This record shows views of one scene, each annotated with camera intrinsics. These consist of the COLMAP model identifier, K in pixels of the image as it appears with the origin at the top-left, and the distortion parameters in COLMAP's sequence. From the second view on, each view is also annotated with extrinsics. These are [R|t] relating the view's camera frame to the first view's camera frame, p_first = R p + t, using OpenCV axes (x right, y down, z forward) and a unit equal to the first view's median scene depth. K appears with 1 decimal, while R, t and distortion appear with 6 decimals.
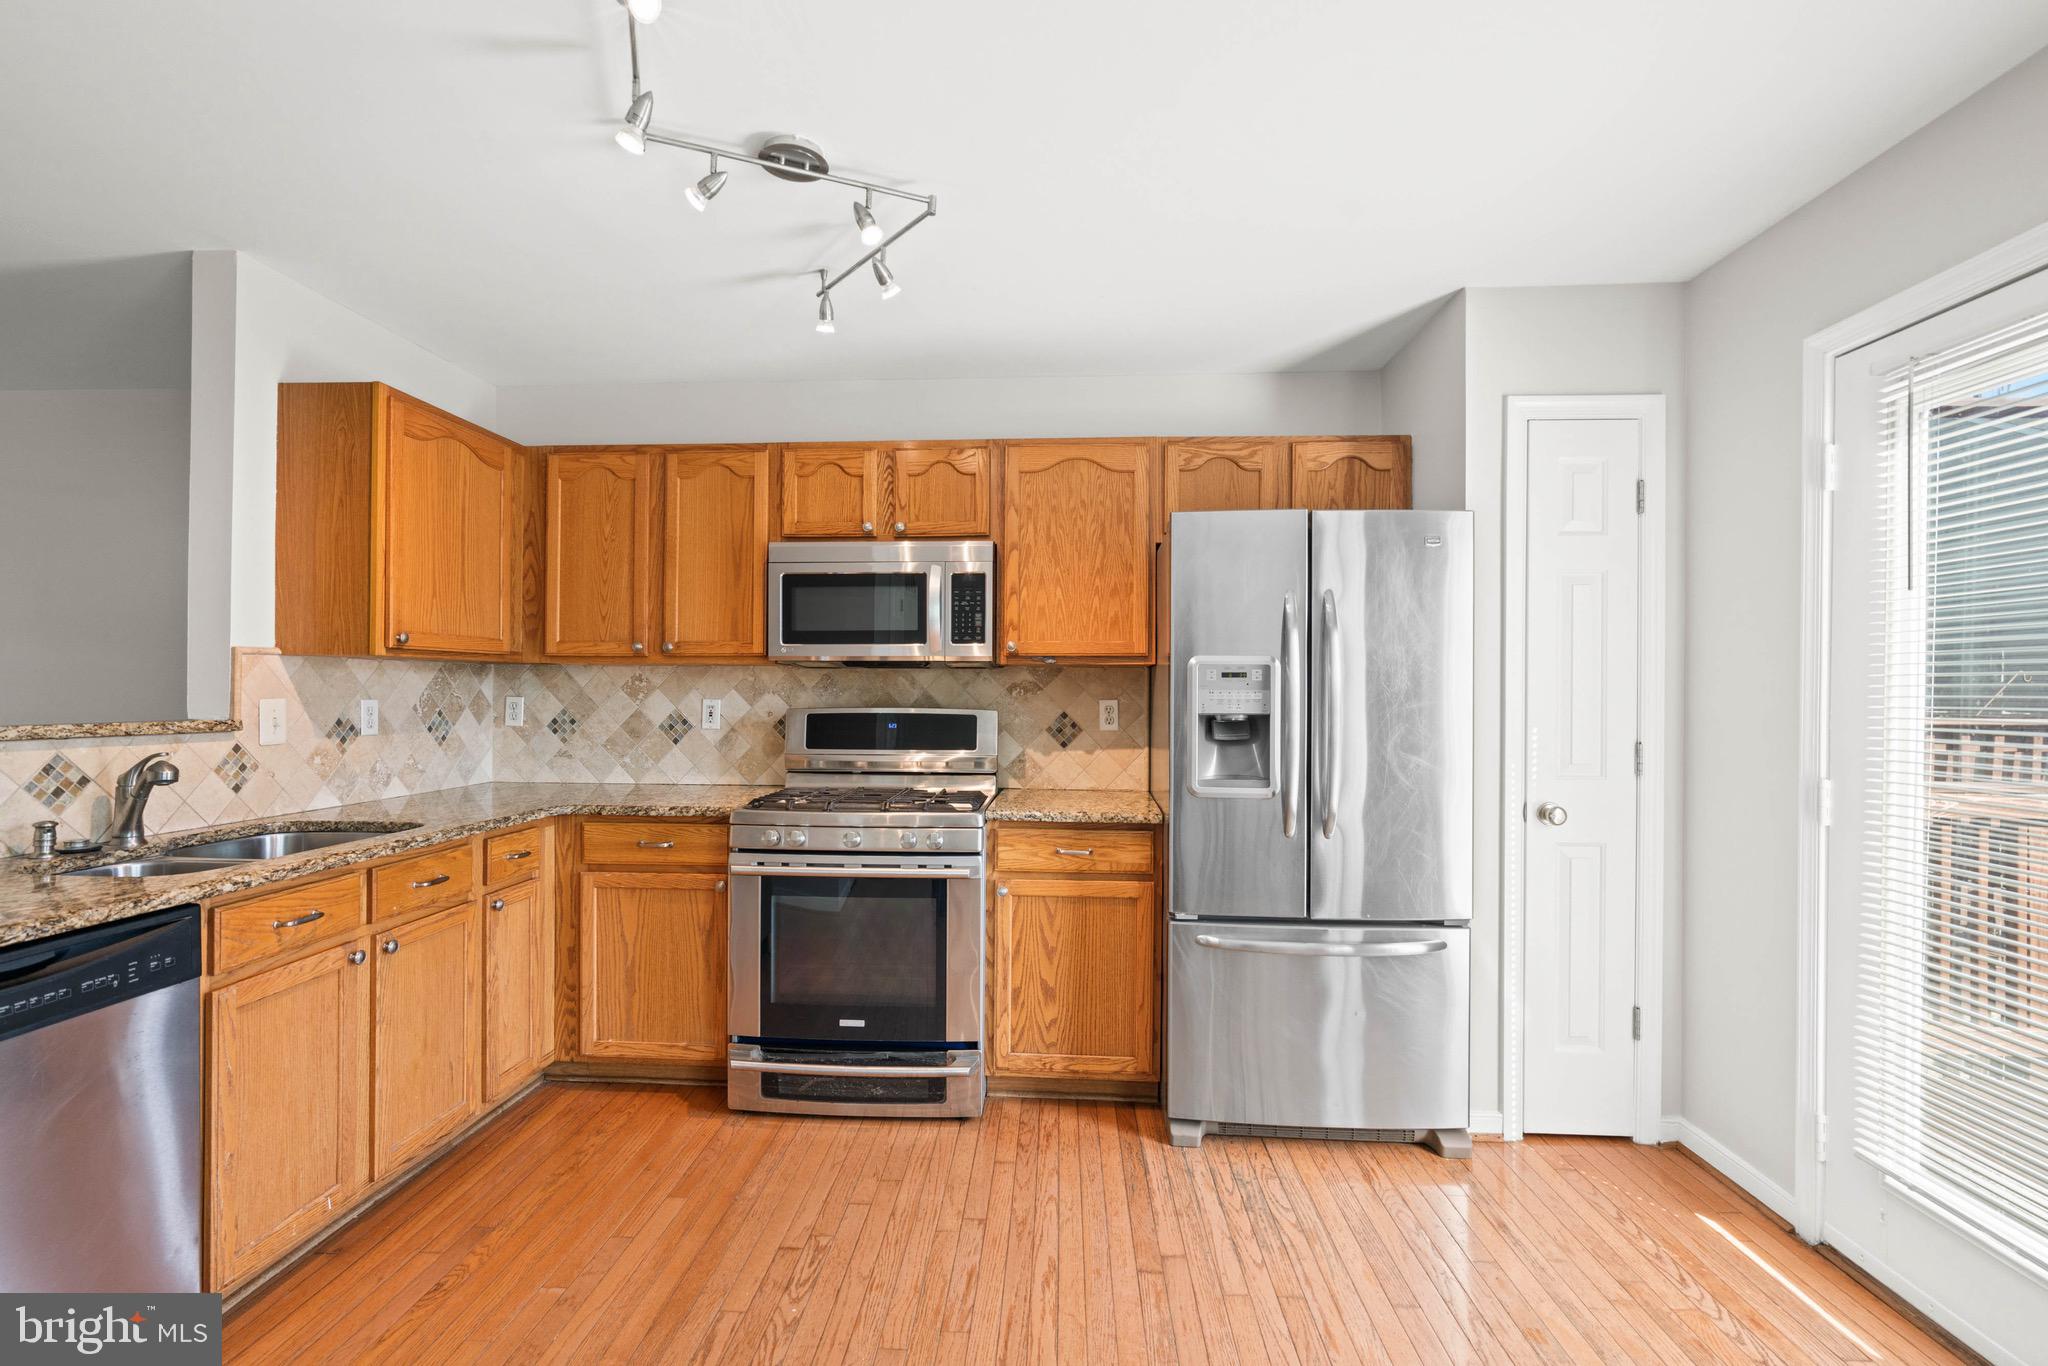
lens RADIAL K [[933.4, 0, 1018.5], [0, 933.4, 685.6], [0, 0, 1]] dist [-0.012452, 0.004293]
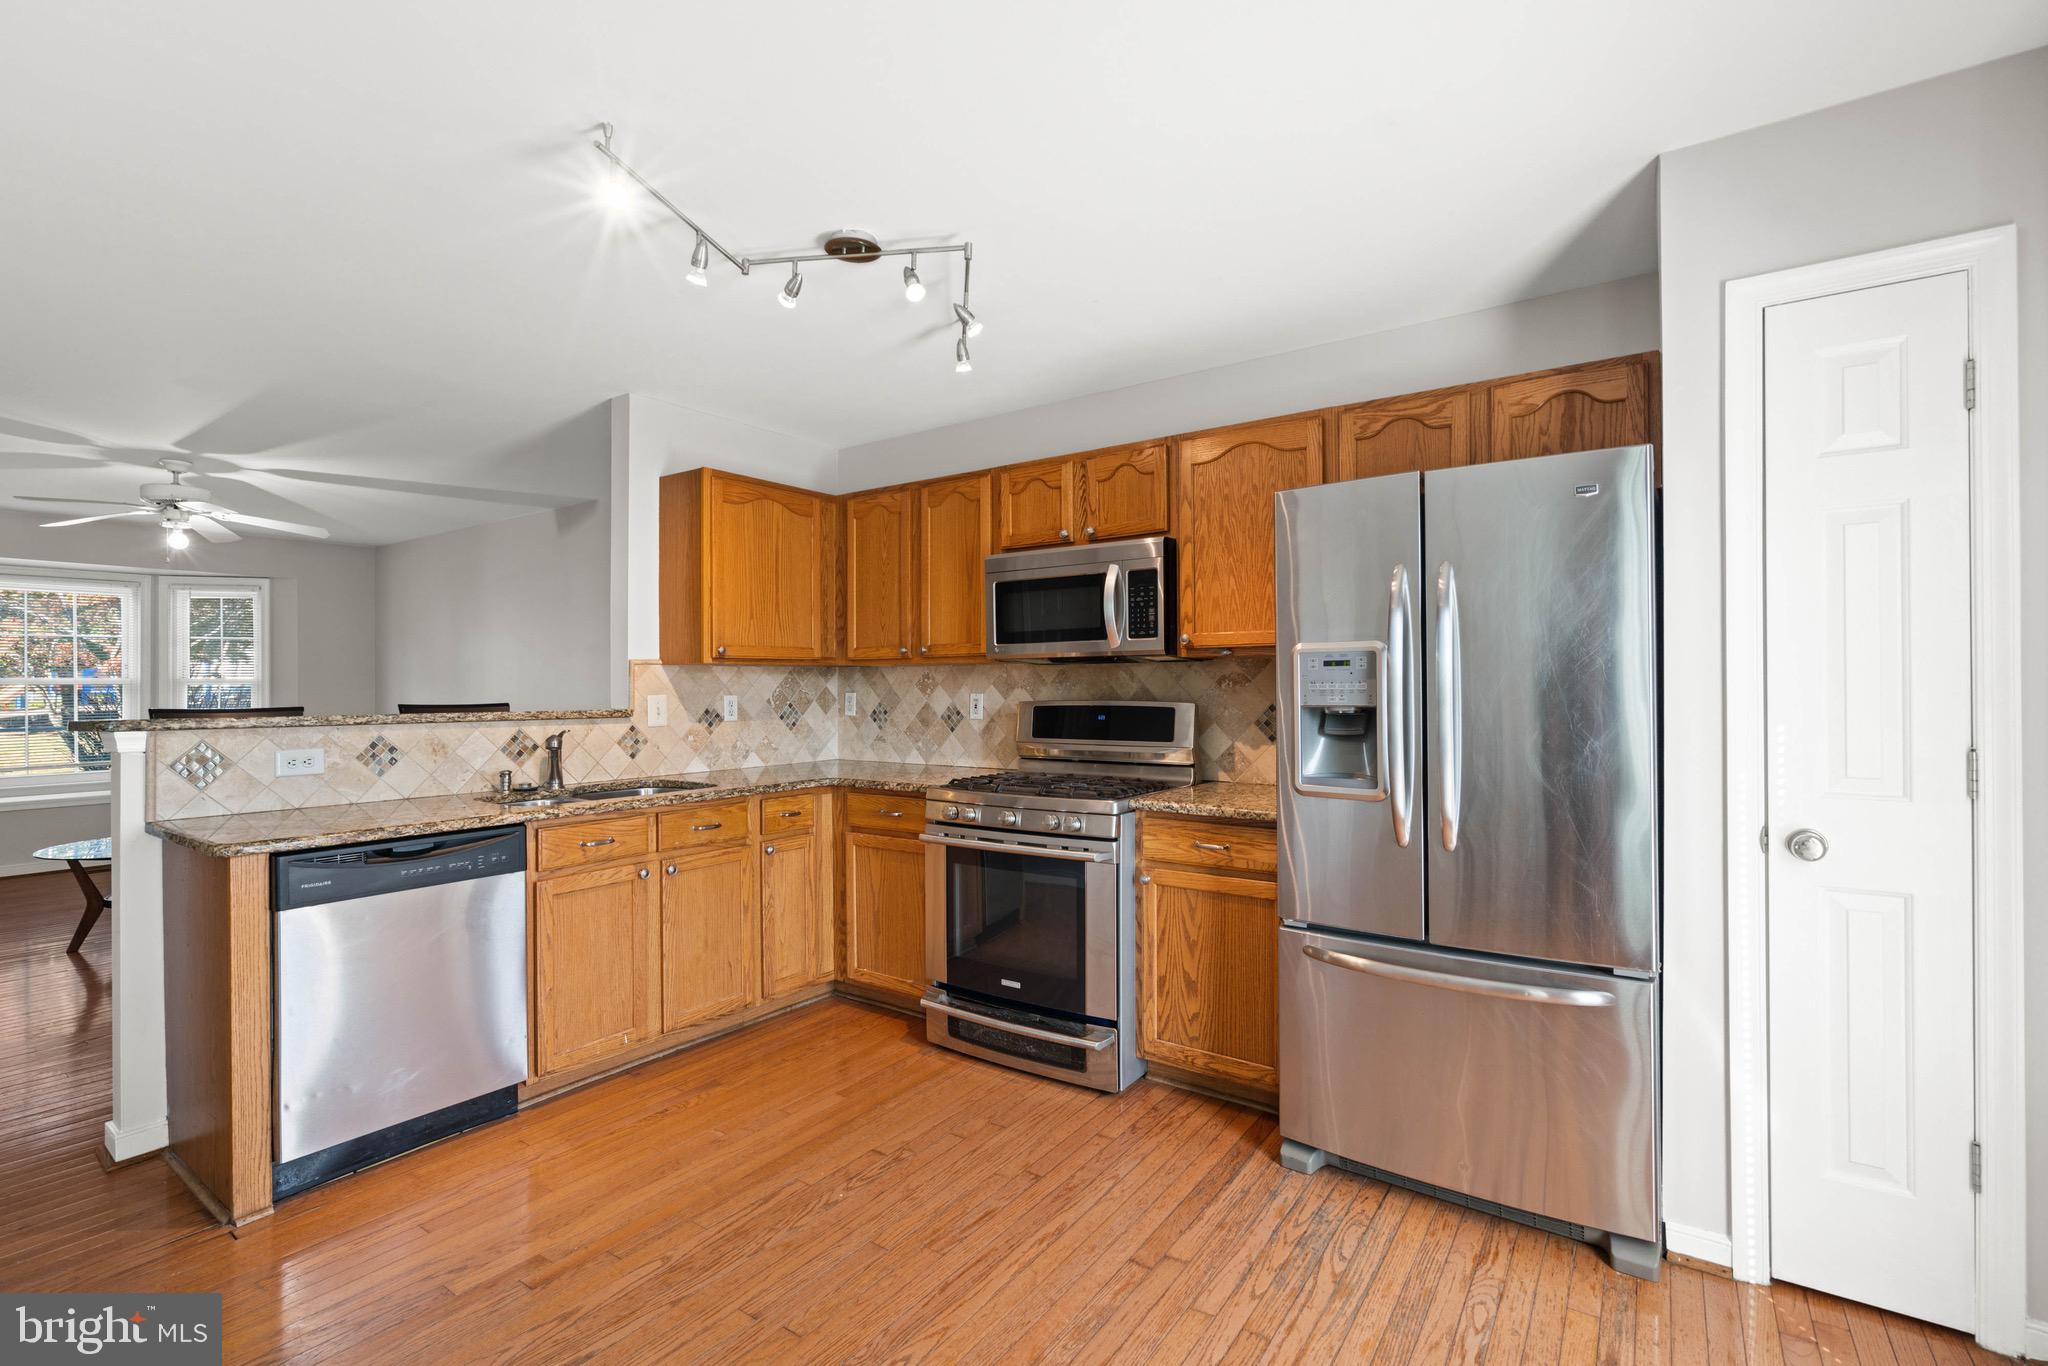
lens RADIAL K [[923.4, 0, 1017.5], [0, 923.4, 677.9], [0, 0, 1]] dist [-0.012942, 0.005926]
pose [[0.850115, -0.014830, -0.526389, 0.397834], [0.013451, 0.999889, -0.006447, 0.004145], [0.526426, -0.001599, 0.850220, 0.065441]]
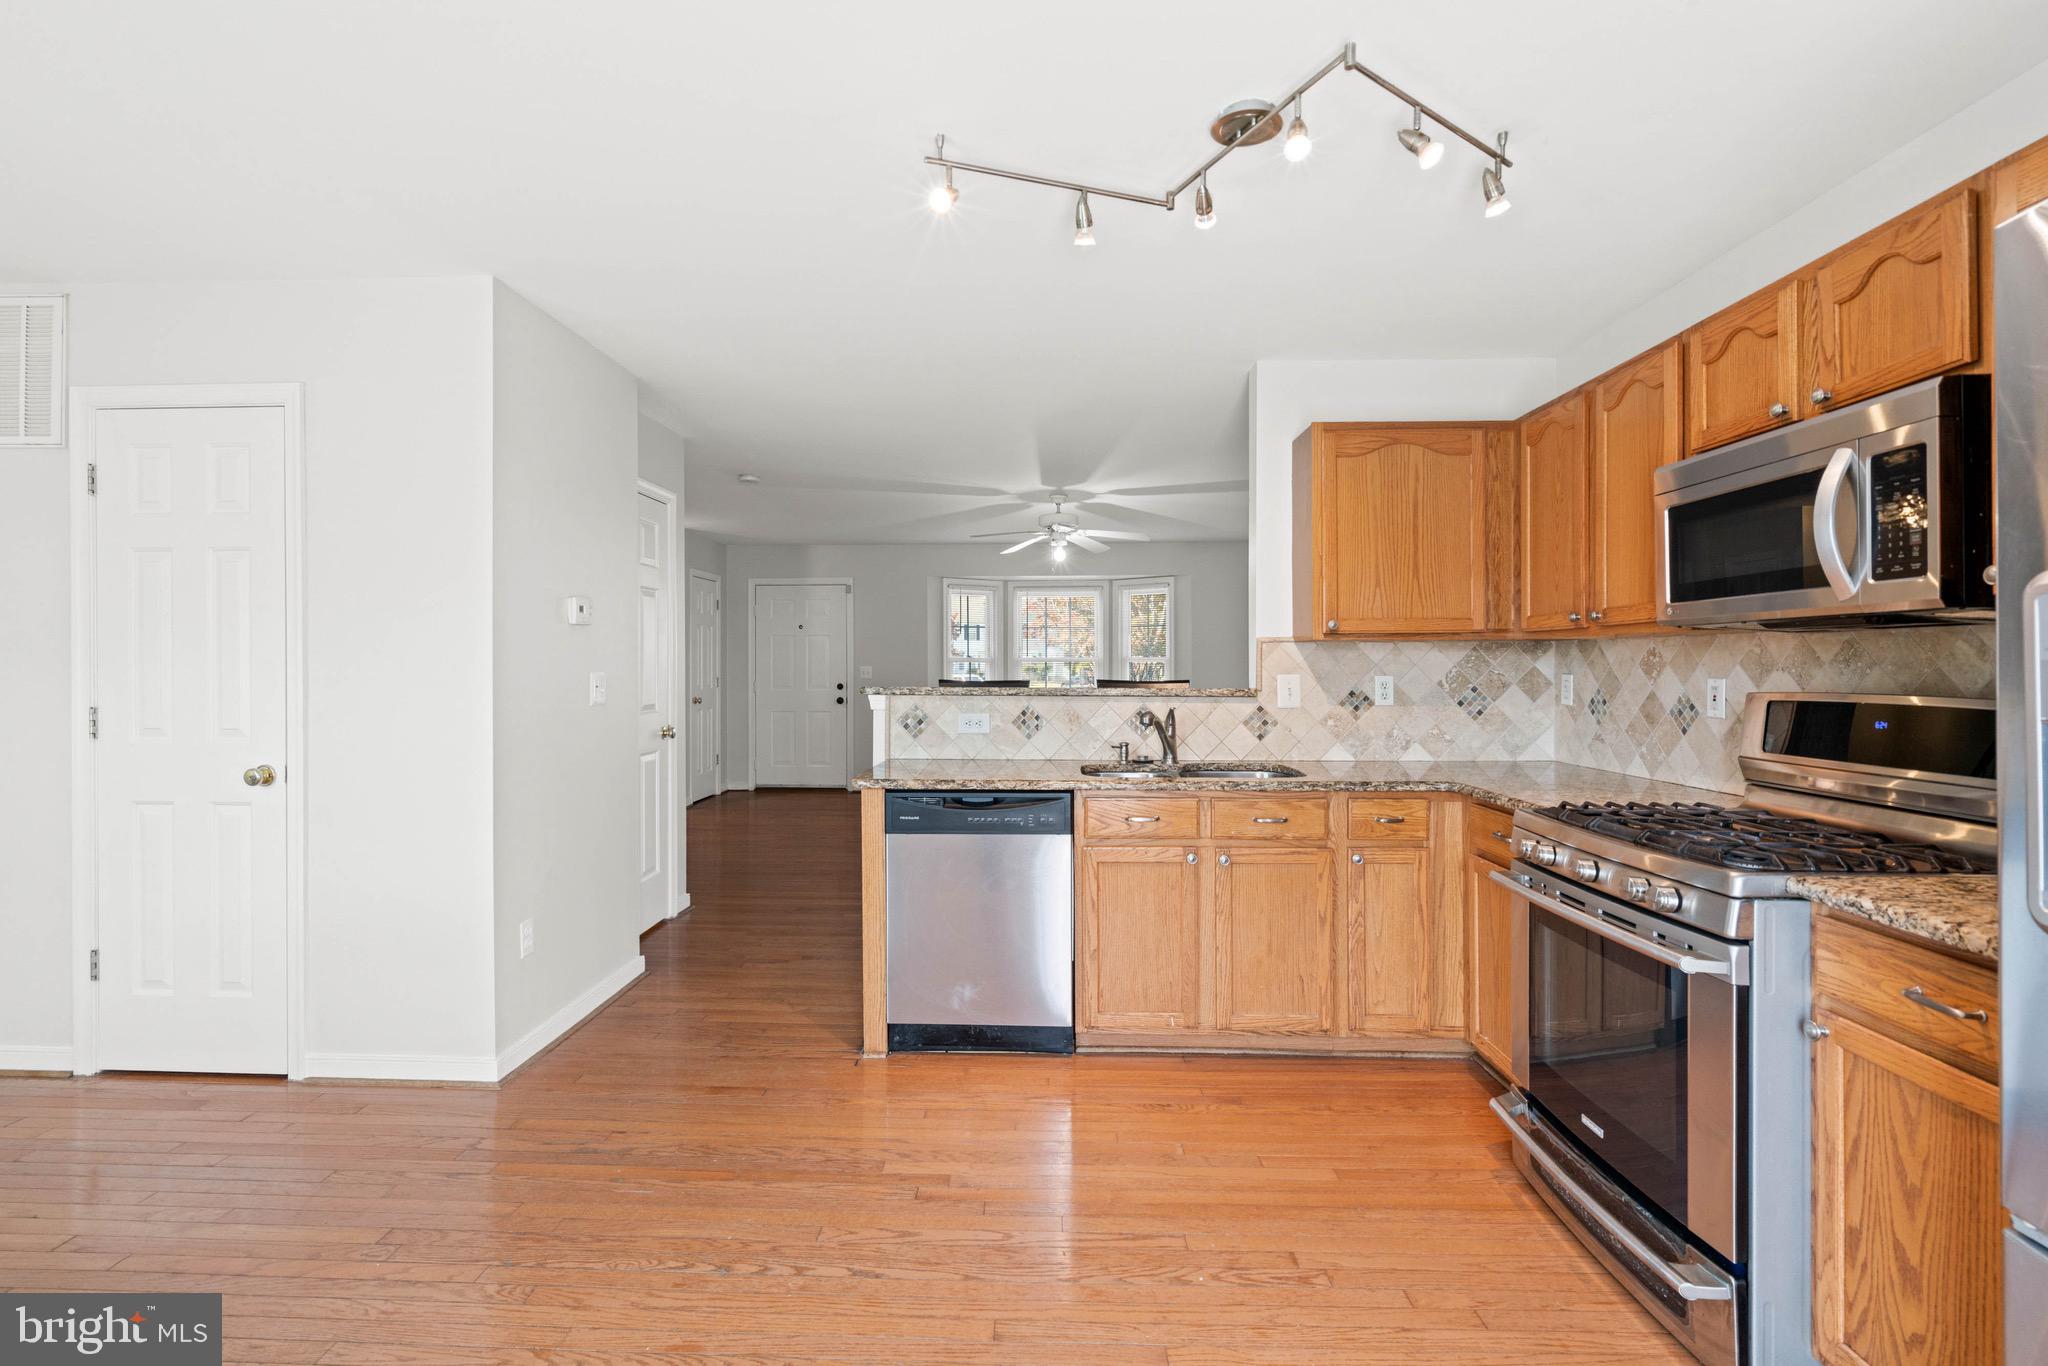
lens RADIAL K [[939.5, 0, 1016.9], [0, 939.5, 660.9], [0, 0, 1]] dist [-0.012047, 0.005853]
pose [[0.027873, -0.010666, -0.999555, 0.517619], [0.006595, 0.999923, -0.010486, 0.005649], [0.999590, -0.006300, 0.027941, 0.514908]]
